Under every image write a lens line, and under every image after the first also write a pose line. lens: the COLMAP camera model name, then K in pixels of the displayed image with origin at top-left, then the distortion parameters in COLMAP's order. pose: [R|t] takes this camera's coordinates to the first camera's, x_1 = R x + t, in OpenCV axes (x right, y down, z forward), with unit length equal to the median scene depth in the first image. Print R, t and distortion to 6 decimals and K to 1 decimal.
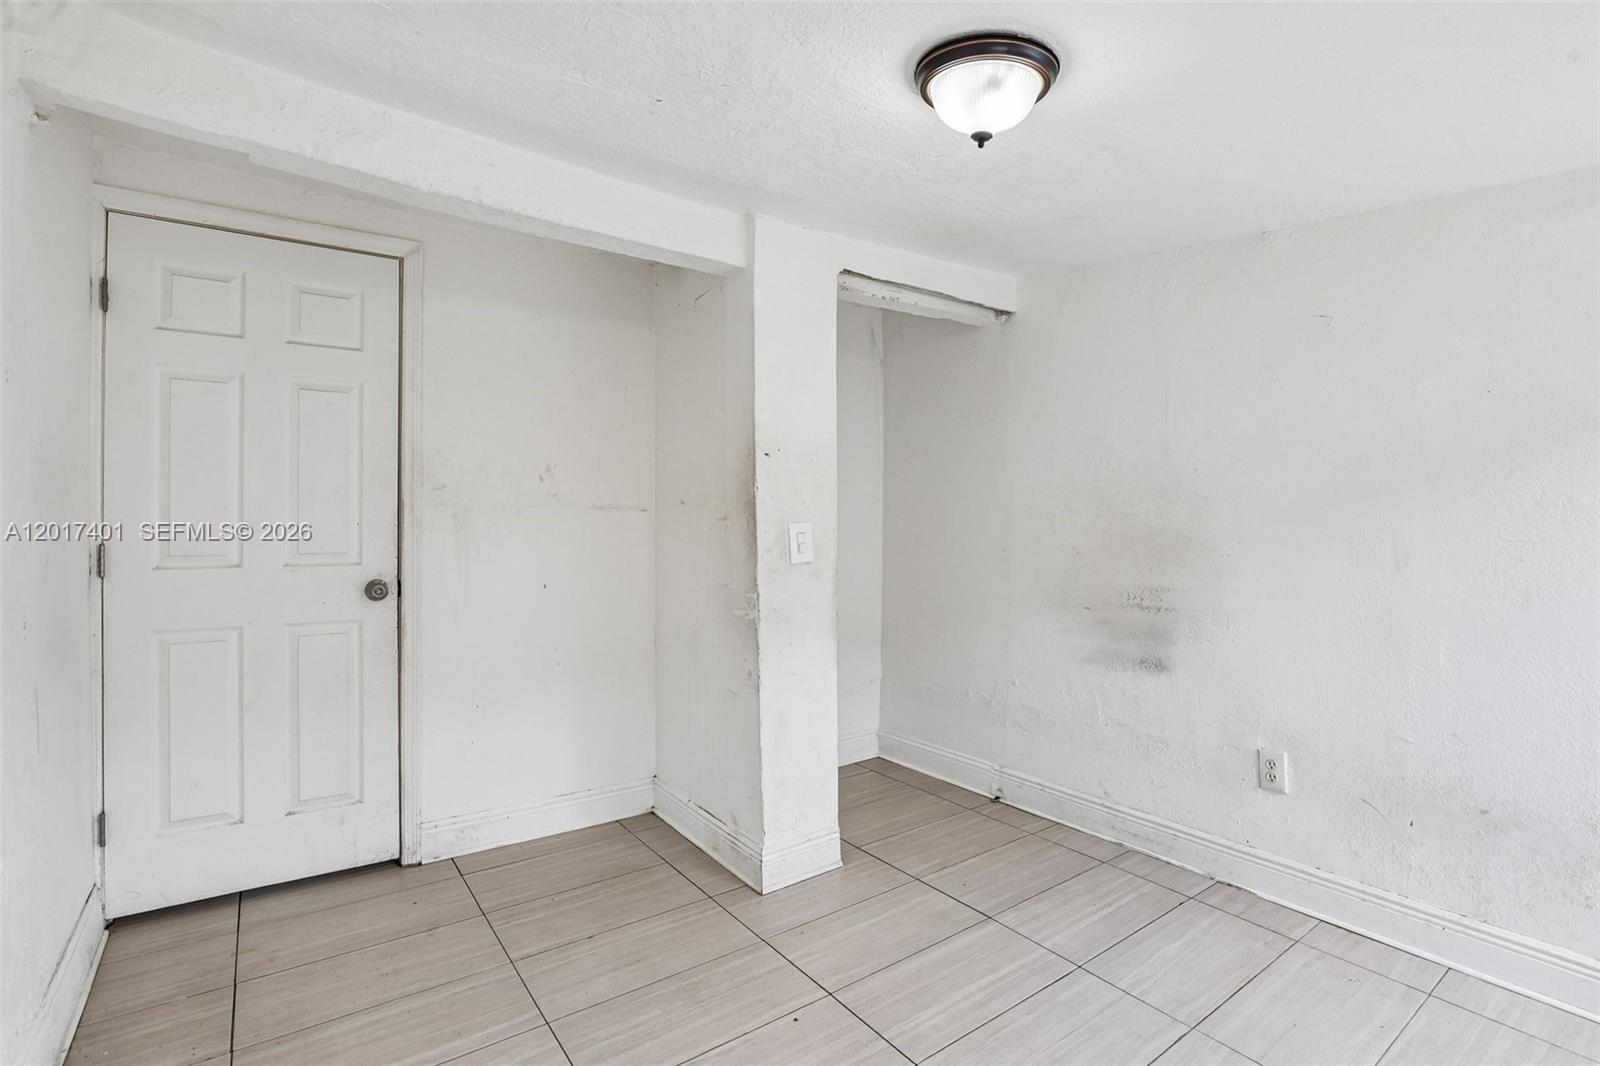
lens RADIAL K [[740.0, 0, 811.7], [0, 740.0, 532.1], [0, 0, 1]] dist [-0.026410, 0.000988]
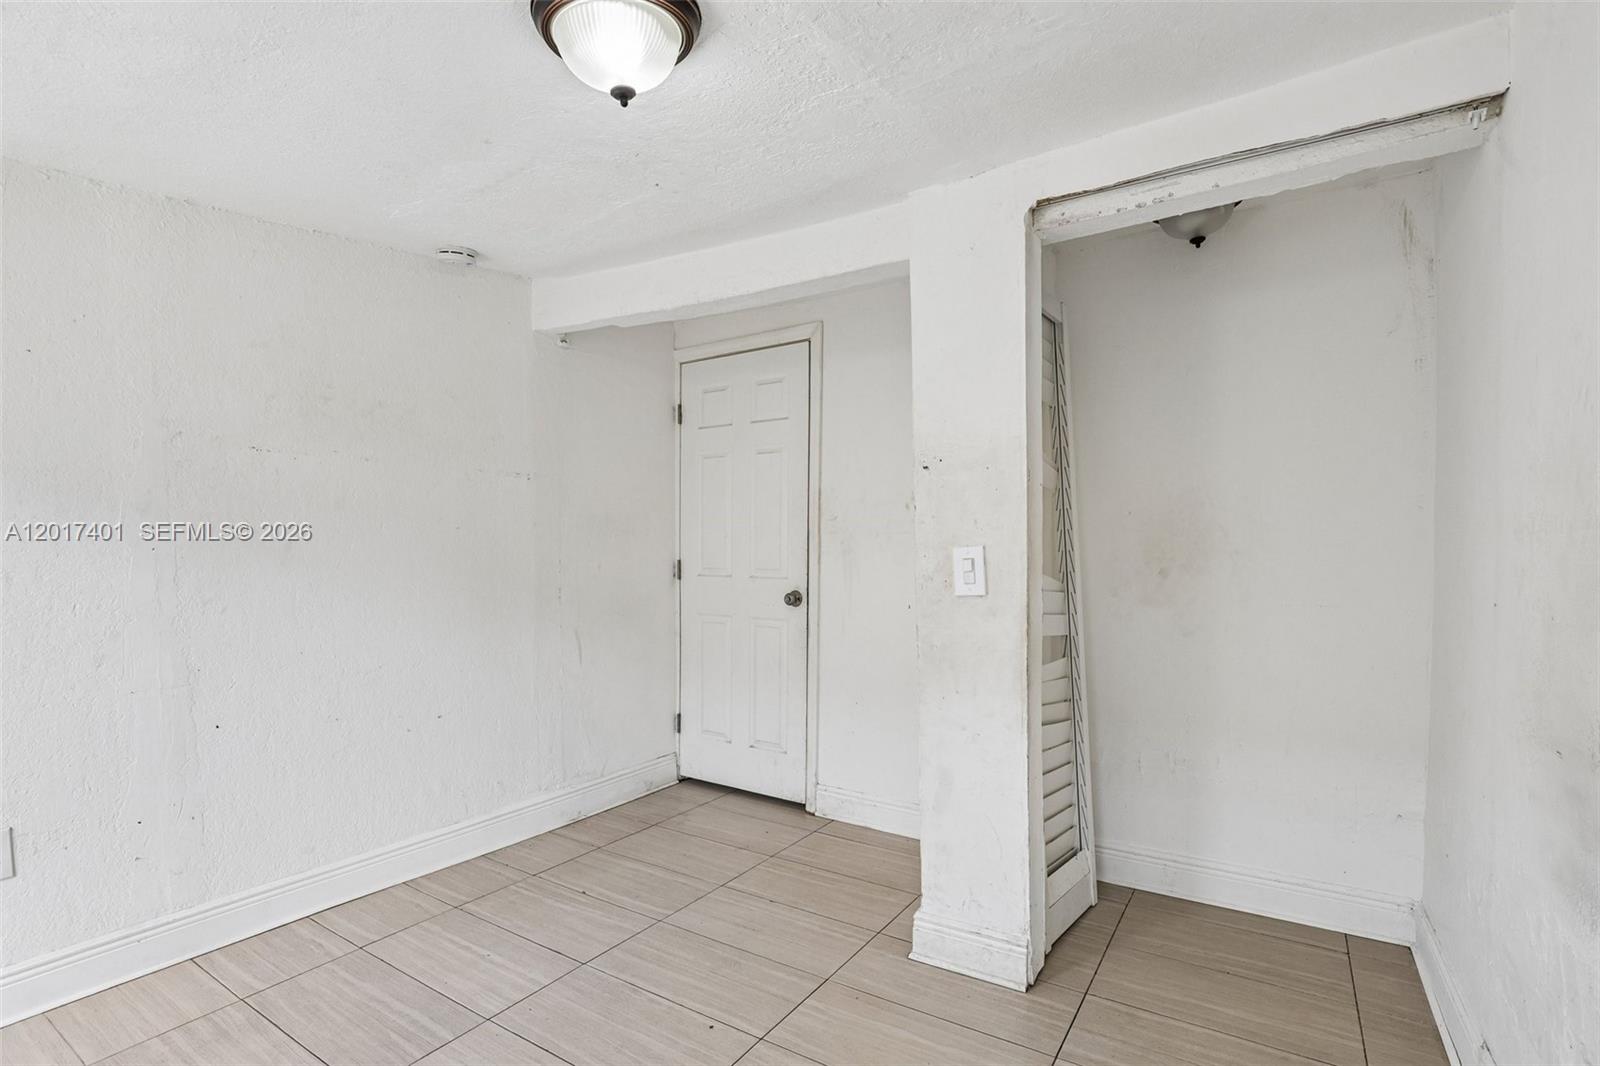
lens RADIAL K [[754.6, 0, 805.8], [0, 754.6, 593.2], [0, 0, 1]] dist [-0.026837, 0.000022]
pose [[0.367898, 0.053450, -0.928329, 0.707904], [-0.013428, 0.998548, 0.052171, -0.002182], [0.929769, -0.006728, 0.368082, 0.536220]]
